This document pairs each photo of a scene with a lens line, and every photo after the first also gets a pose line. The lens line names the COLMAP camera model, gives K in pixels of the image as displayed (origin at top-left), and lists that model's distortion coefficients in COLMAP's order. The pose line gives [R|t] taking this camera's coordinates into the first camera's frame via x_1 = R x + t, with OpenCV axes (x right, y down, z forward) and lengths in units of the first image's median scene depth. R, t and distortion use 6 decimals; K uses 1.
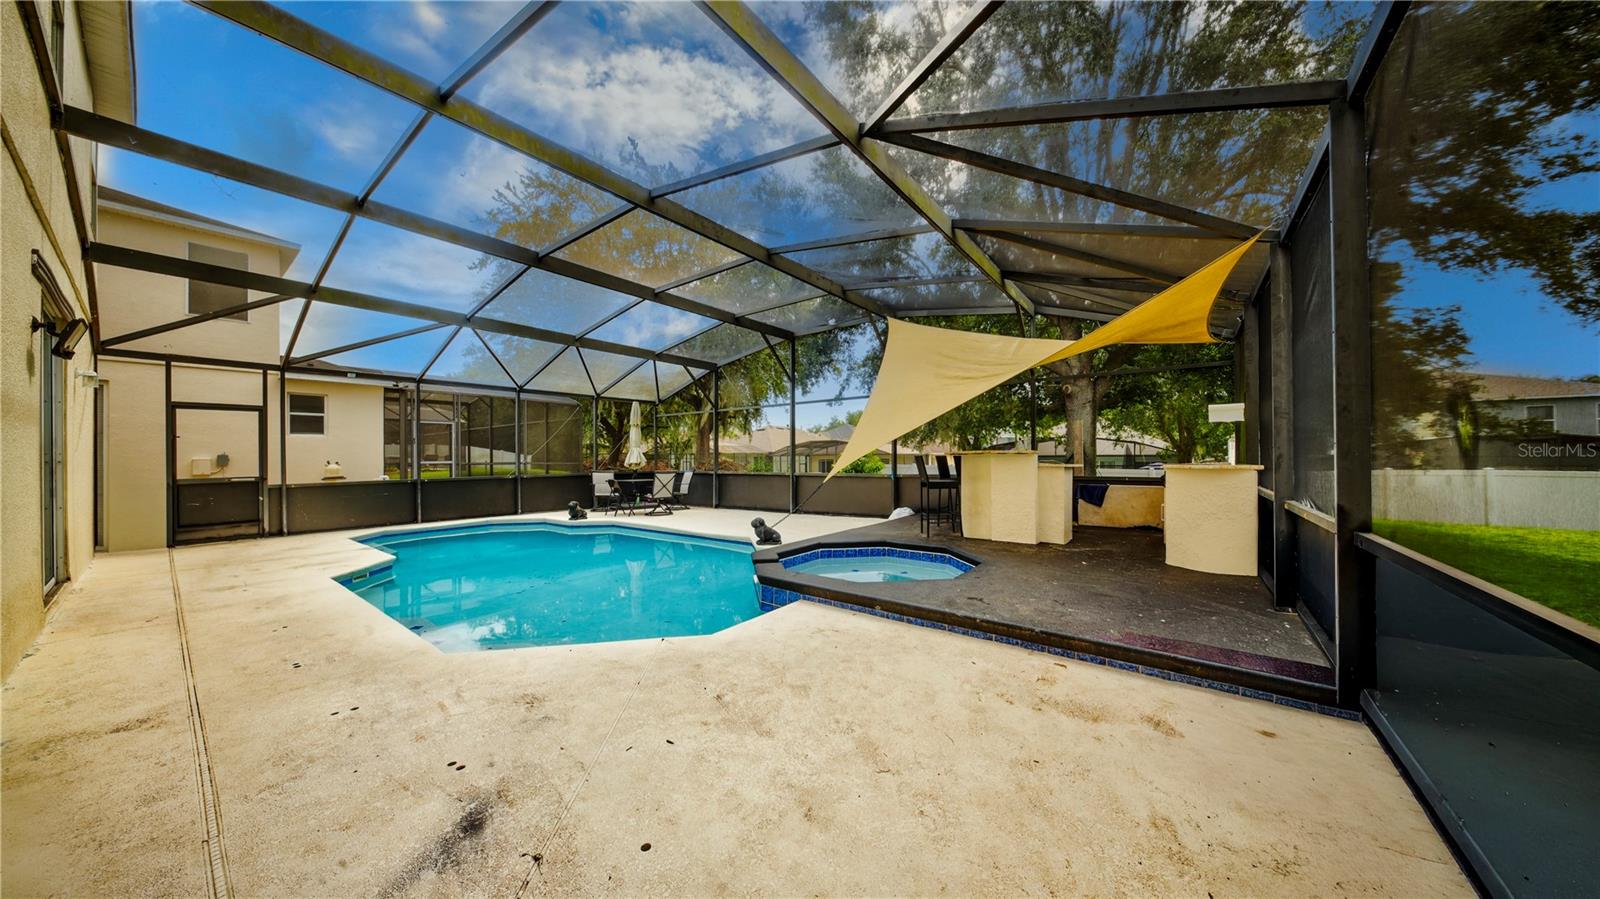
lens RADIAL K [[486.7, 0, 802.8], [0, 486.7, 438.4], [0, 0, 1]] dist [-0.001066, -0.000085]
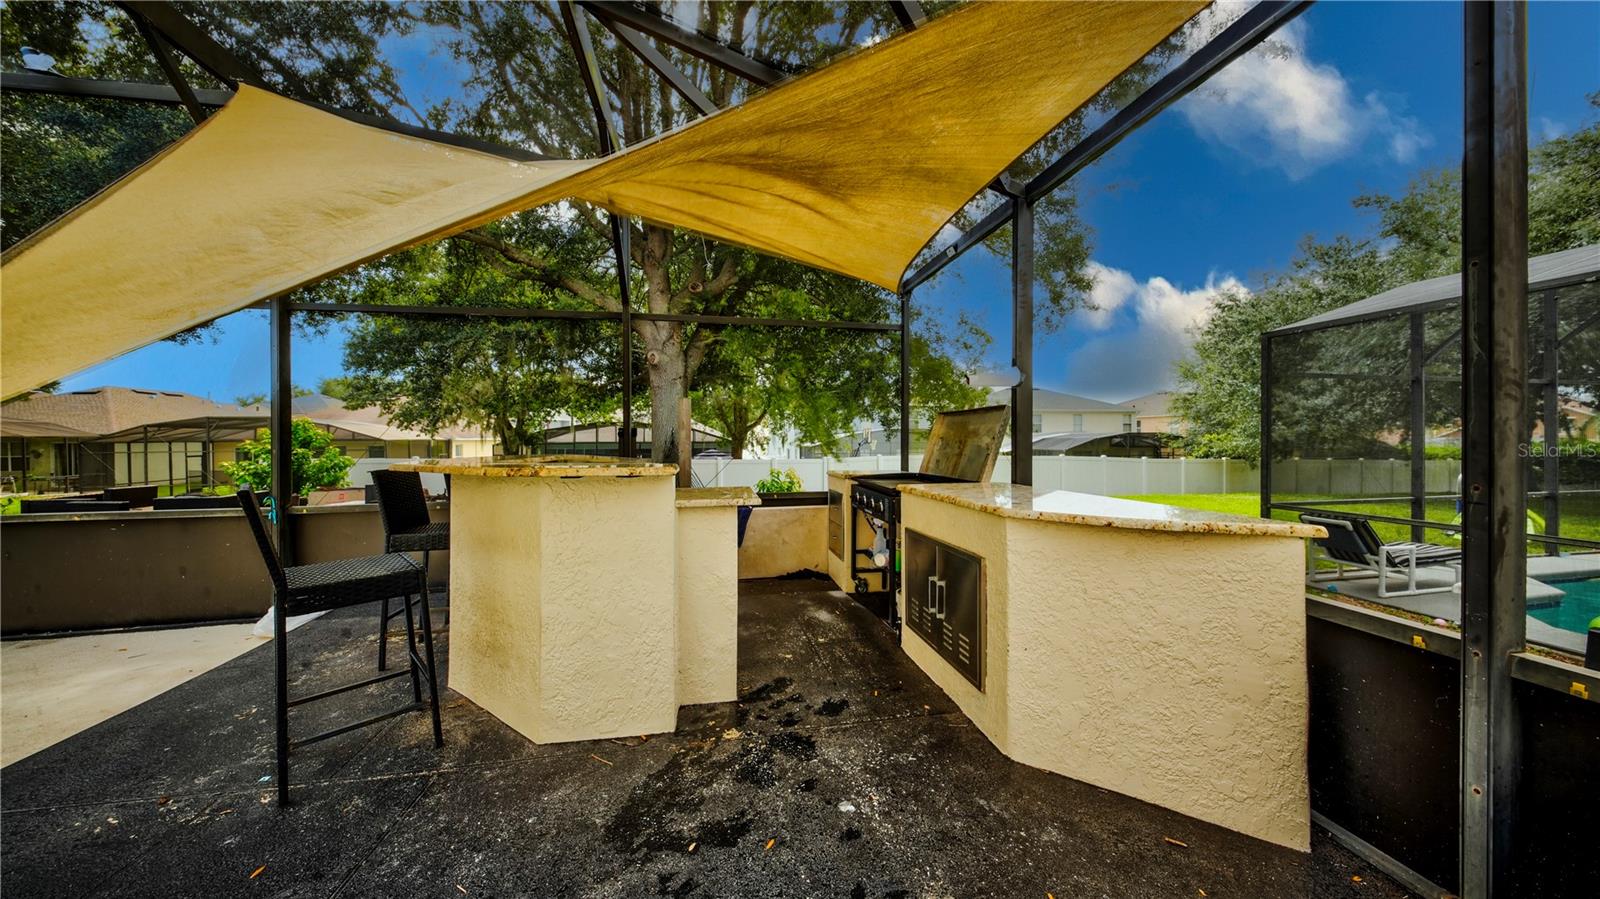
lens RADIAL K [[486.7, 0, 802.8], [0, 486.7, 438.4], [0, 0, 1]] dist [-0.001066, -0.000085]
pose [[0.650027, -0.002077, 0.759909, 0.202883], [-0.024594, 0.999415, 0.023769, -0.004475], [-0.759513, -0.034140, 0.649595, 0.526669]]
